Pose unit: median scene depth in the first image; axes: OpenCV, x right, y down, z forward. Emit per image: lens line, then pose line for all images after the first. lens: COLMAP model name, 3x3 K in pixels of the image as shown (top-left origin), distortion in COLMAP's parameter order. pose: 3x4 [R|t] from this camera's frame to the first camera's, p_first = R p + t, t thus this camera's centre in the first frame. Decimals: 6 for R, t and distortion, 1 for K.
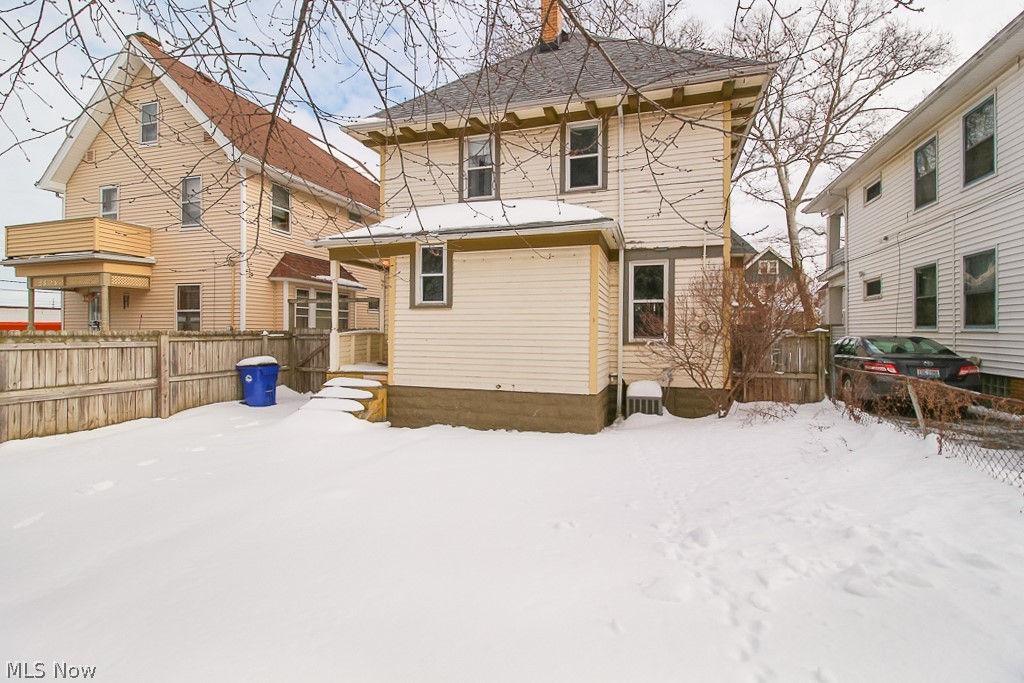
lens RADIAL K [[484.2, 0, 498.8], [0, 484.2, 321.2], [0, 0, 1]] dist [-0.000515, -0.001014]
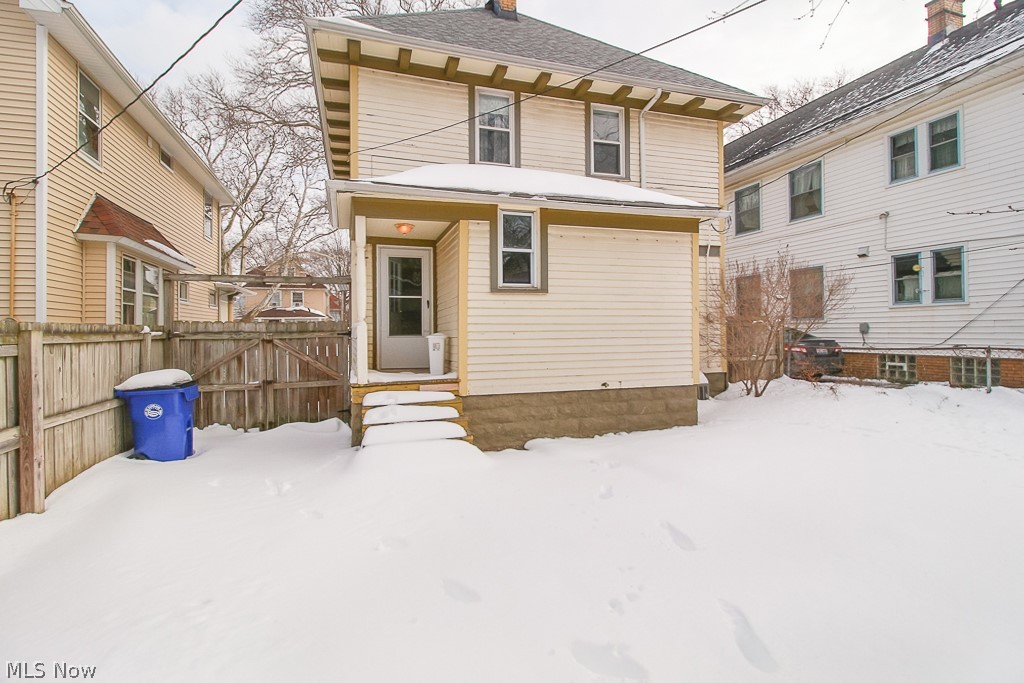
lens RADIAL K [[484.2, 0, 498.8], [0, 484.2, 321.2], [0, 0, 1]] dist [-0.000515, -0.001014]
pose [[0.808104, 0.001597, 0.589037, -0.622455], [0.001945, 0.999984, -0.005381, 0.023654], [-0.589036, 0.005494, 0.808088, 0.382662]]
